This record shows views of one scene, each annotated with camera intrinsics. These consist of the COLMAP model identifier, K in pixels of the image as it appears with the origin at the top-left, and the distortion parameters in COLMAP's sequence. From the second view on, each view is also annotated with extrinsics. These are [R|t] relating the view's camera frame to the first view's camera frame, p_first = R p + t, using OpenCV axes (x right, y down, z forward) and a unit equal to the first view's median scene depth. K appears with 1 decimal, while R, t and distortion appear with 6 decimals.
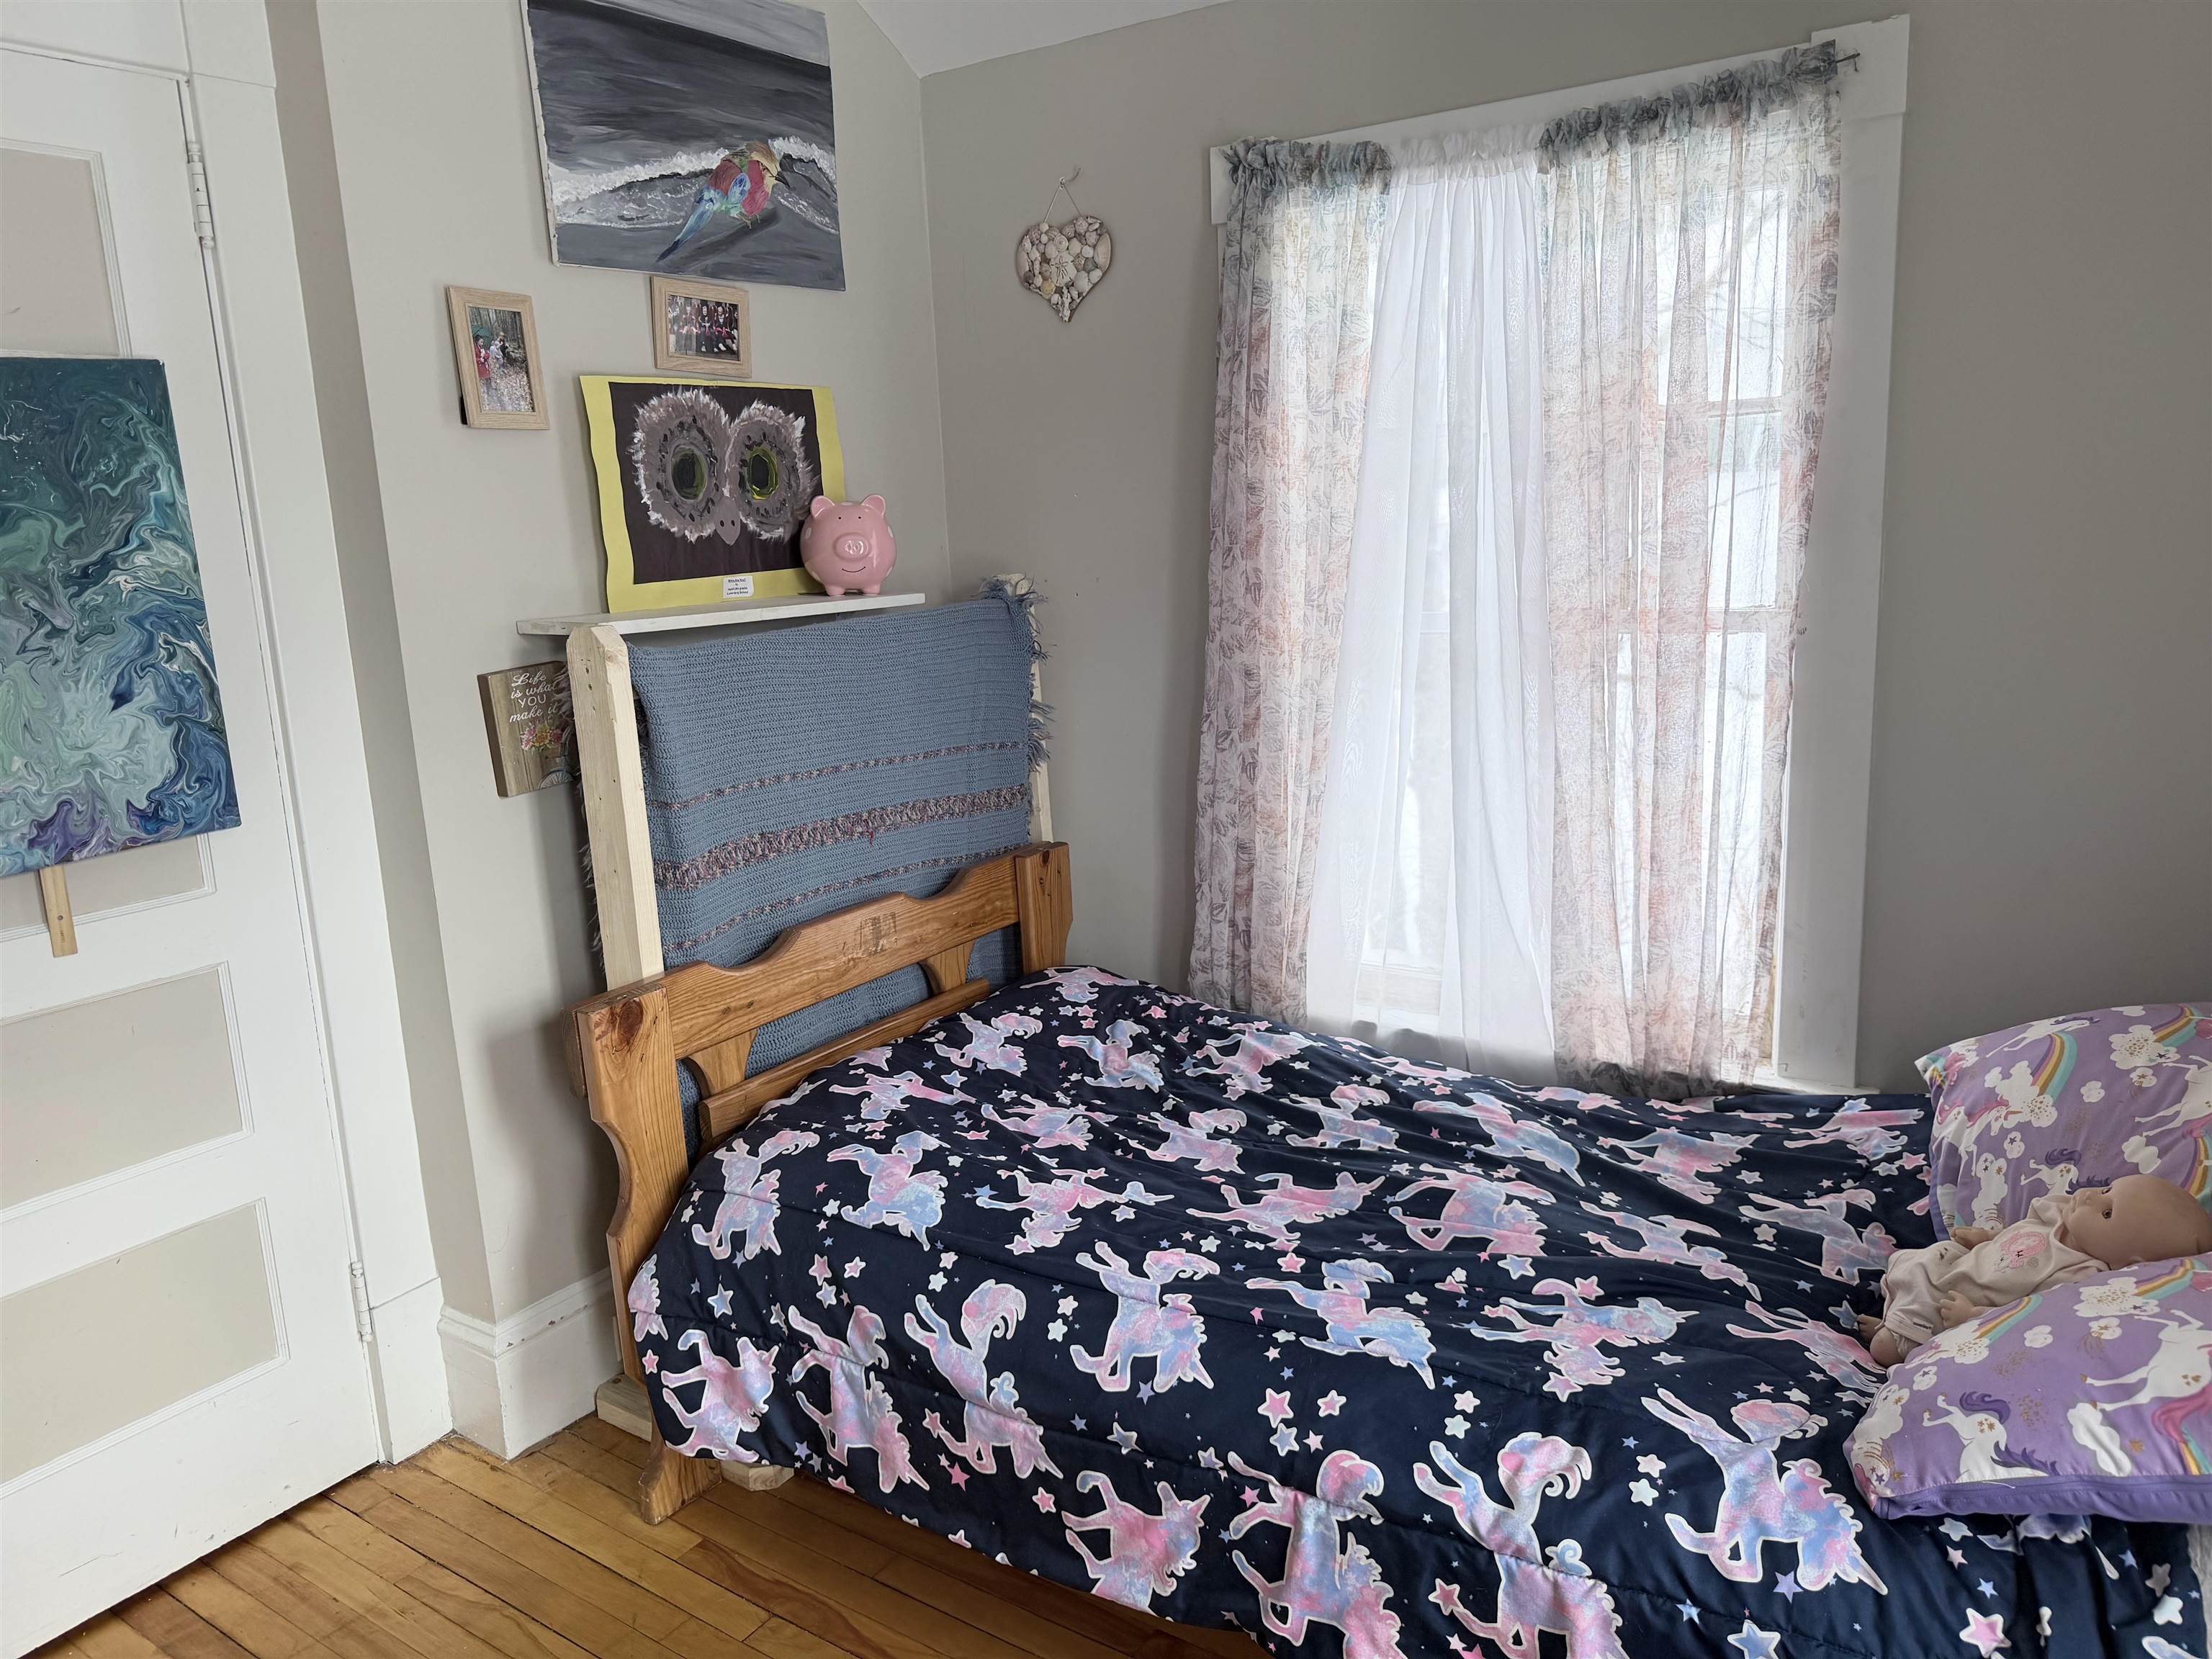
lens RADIAL K [[1562.4, 0, 1100.3], [0, 1562.4, 838.7], [0, 0, 1]] dist [0.102128, -0.137948]
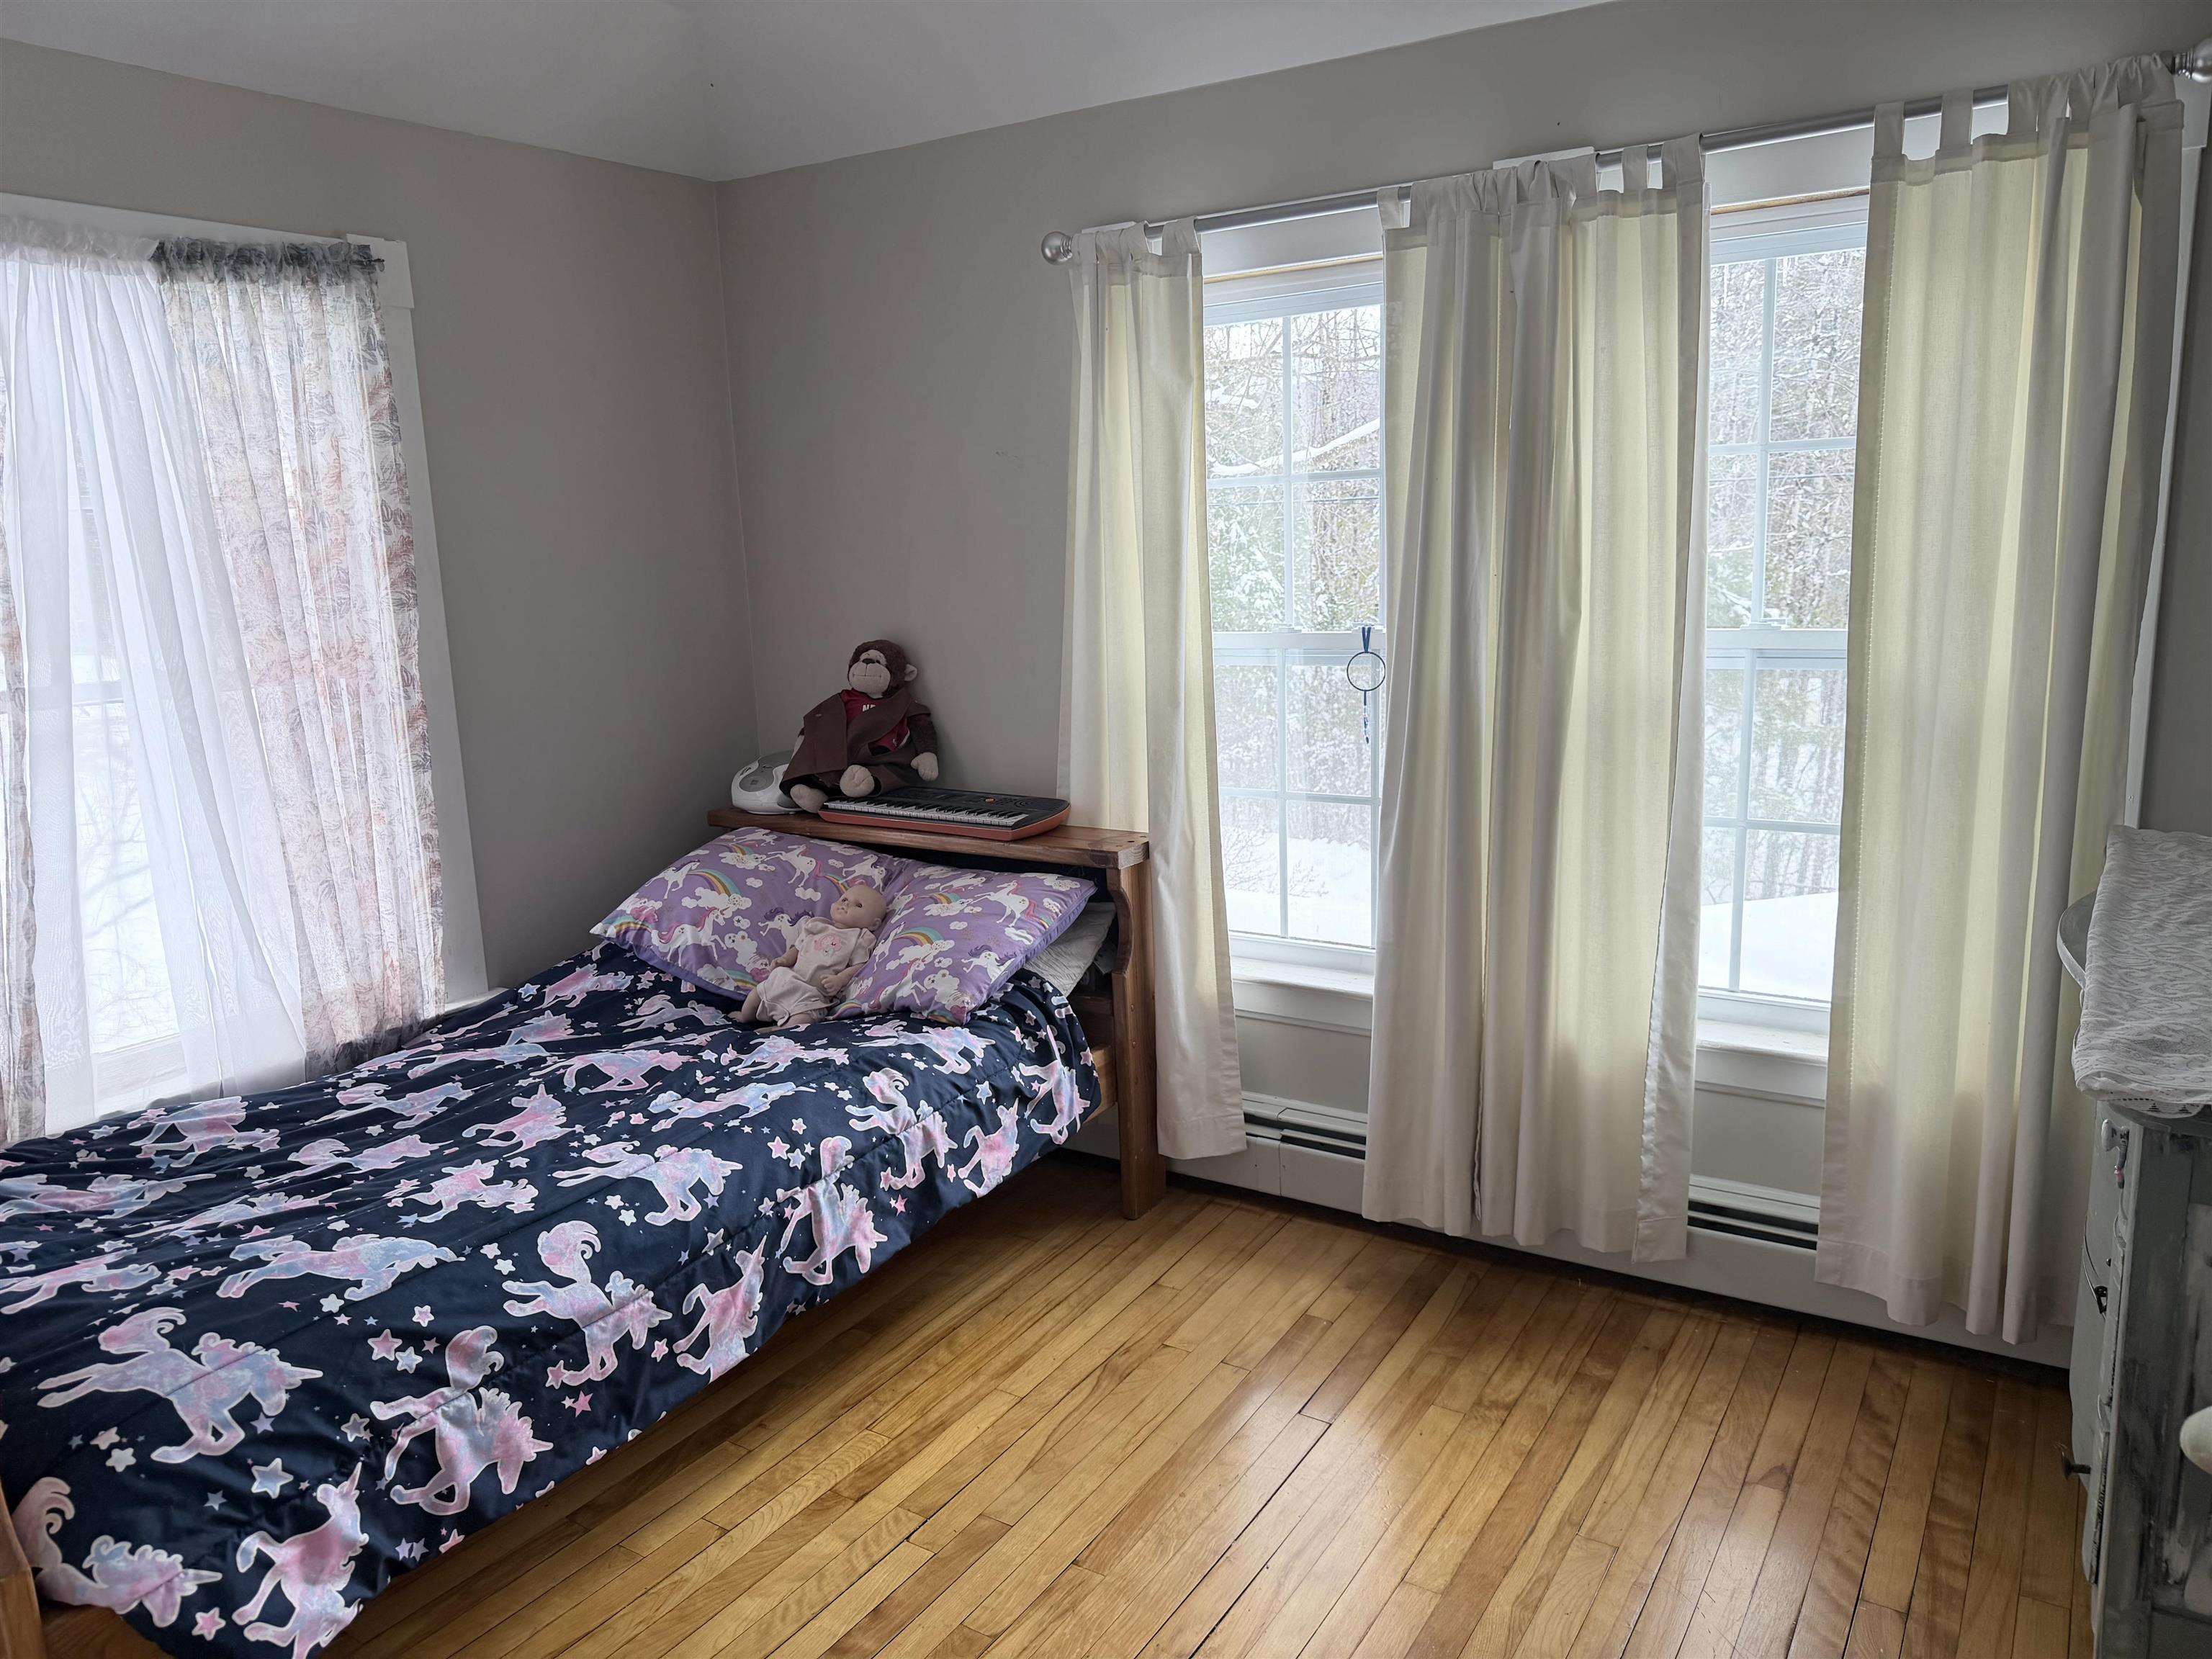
lens RADIAL K [[1630.4, 0, 1106.0], [0, 1630.4, 829.5], [0, 0, 1]] dist [0.121021, -0.046168]
pose [[-0.008221, -0.143432, 0.989626, -1.138829], [0.246378, 0.958859, 0.141020, -0.060507], [-0.969139, 0.244981, 0.027456, 0.477683]]
